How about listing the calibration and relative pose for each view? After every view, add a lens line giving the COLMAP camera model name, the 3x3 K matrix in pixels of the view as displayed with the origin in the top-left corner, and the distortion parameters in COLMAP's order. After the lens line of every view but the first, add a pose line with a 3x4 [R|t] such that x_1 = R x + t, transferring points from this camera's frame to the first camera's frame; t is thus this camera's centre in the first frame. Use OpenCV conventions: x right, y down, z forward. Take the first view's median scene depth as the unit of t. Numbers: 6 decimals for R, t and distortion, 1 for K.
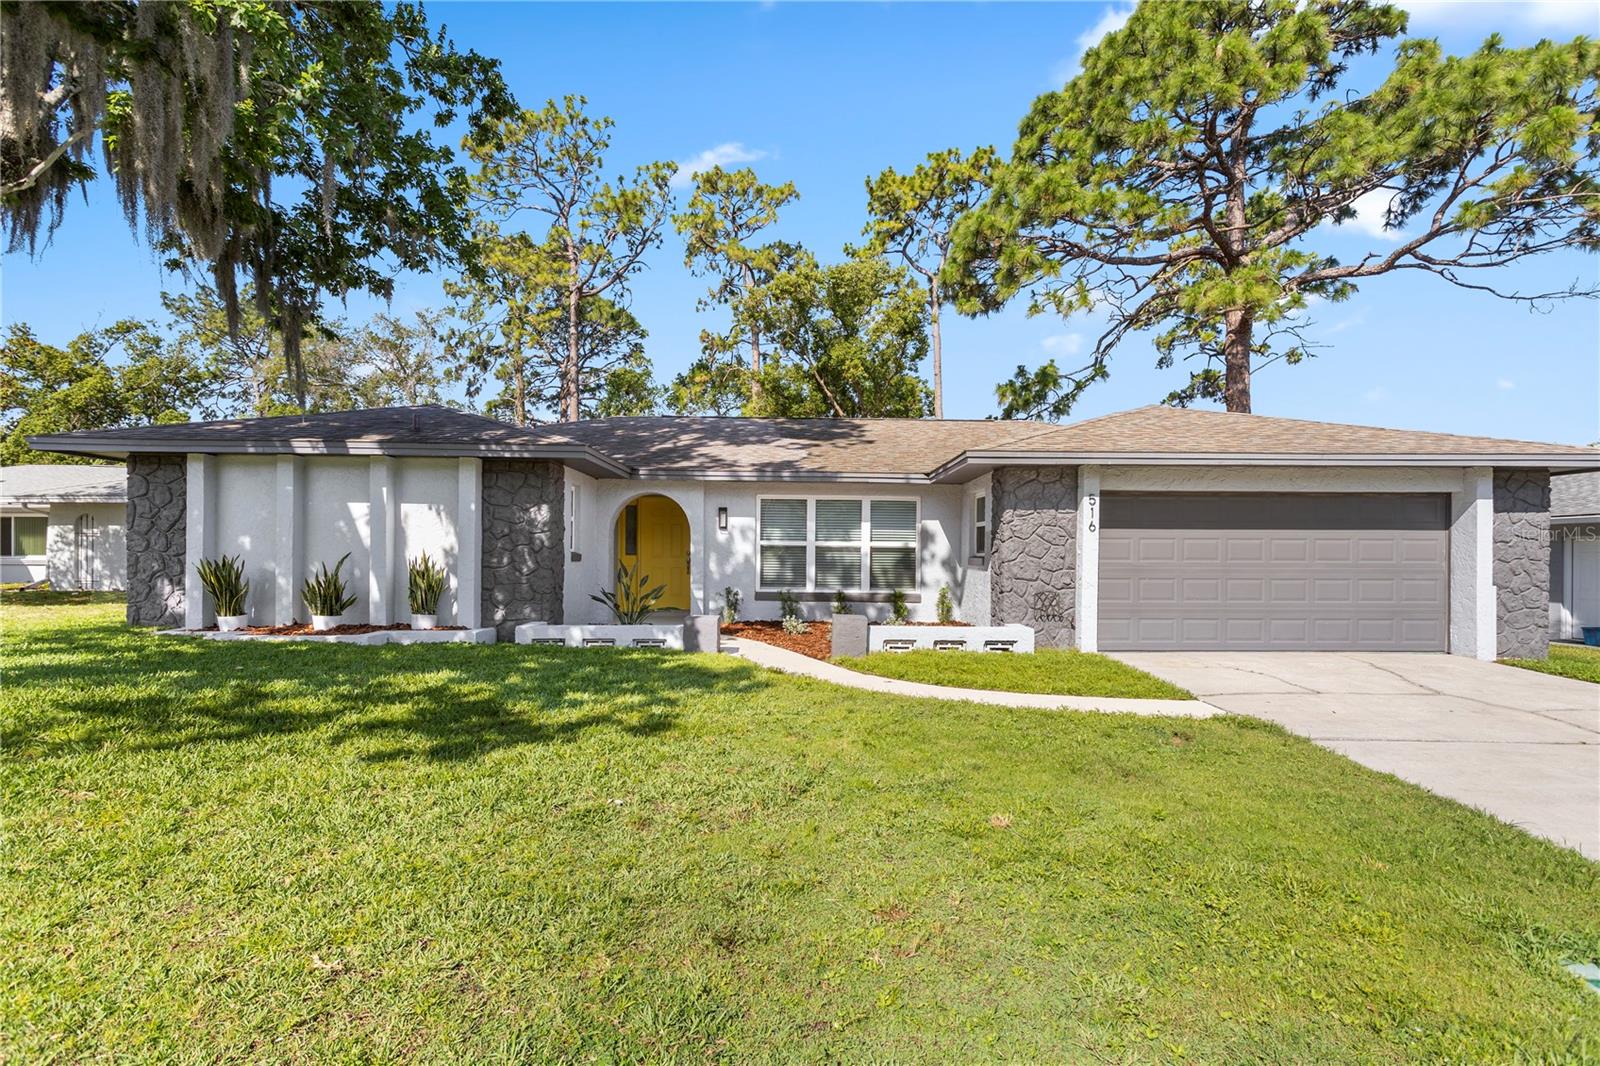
lens RADIAL K [[770.7, 0, 798.3], [0, 770.7, 542.4], [0, 0, 1]] dist [-0.031528, 0.016470]
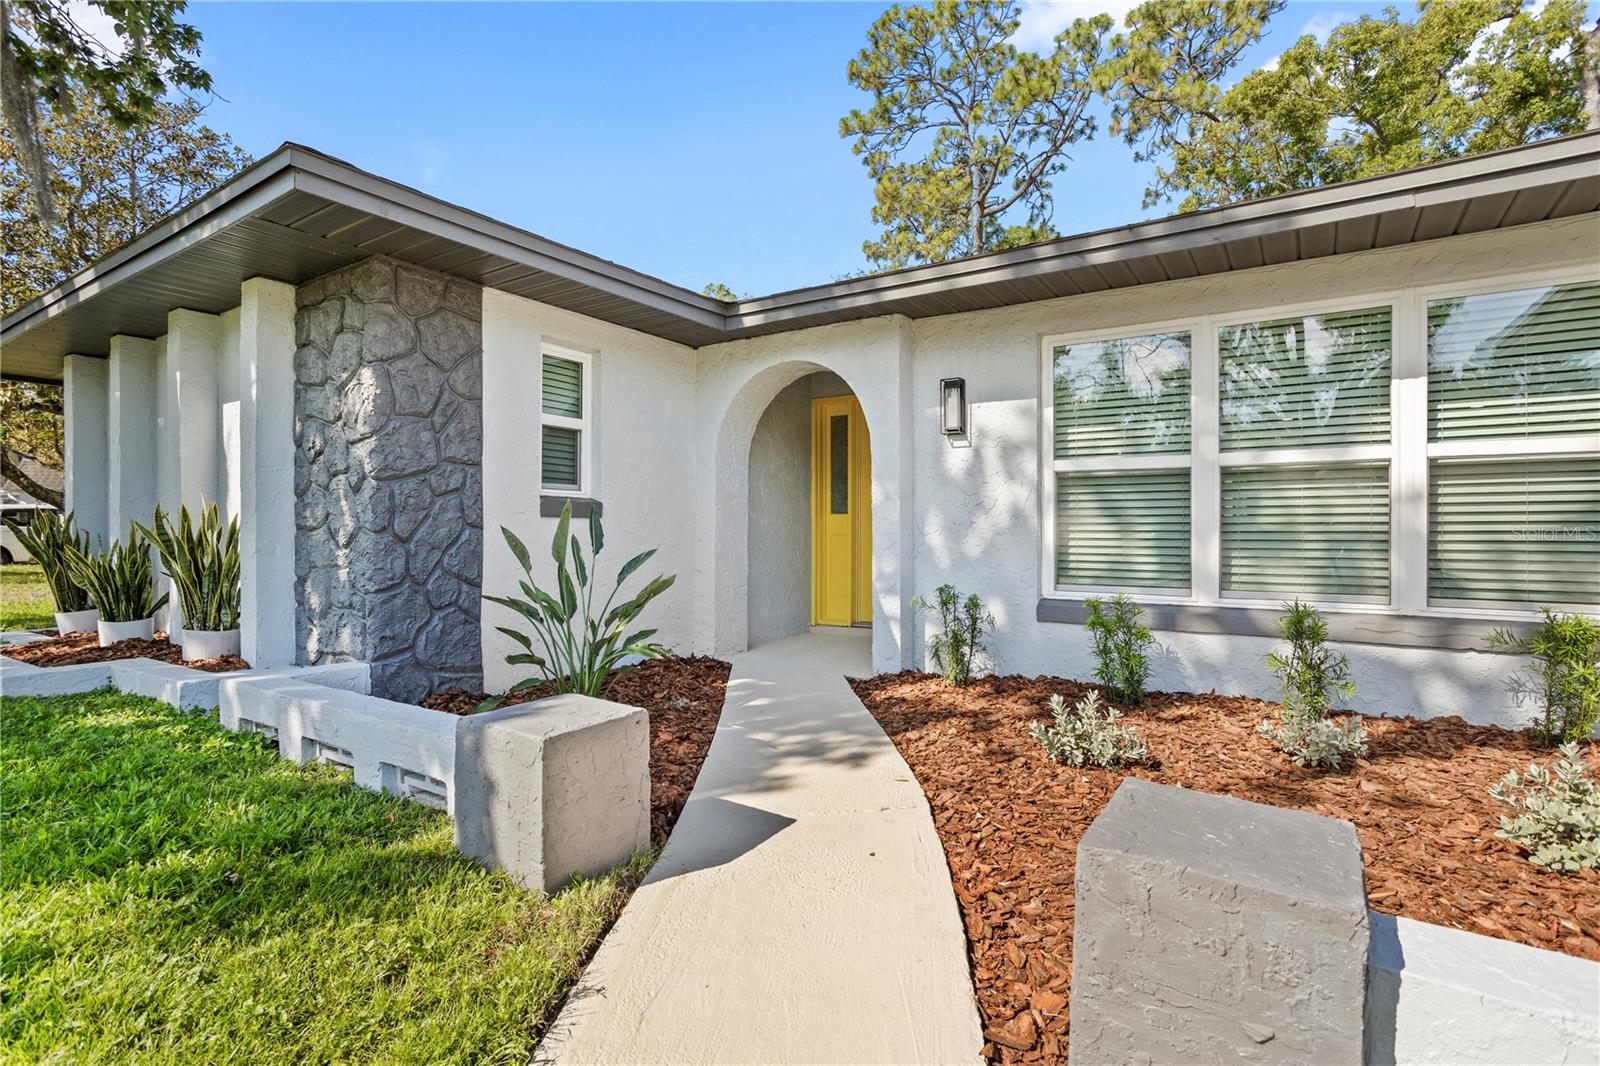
lens RADIAL K [[770.7, 0, 799.7], [0, 770.7, 540.8], [0, 0, 1]] dist [-0.031528, 0.016470]
pose [[0.820988, 0.000212, -0.570945, 0.061980], [0.013490, 0.999714, 0.019770, 0.026101], [0.570786, -0.023933, 0.820750, 0.620088]]
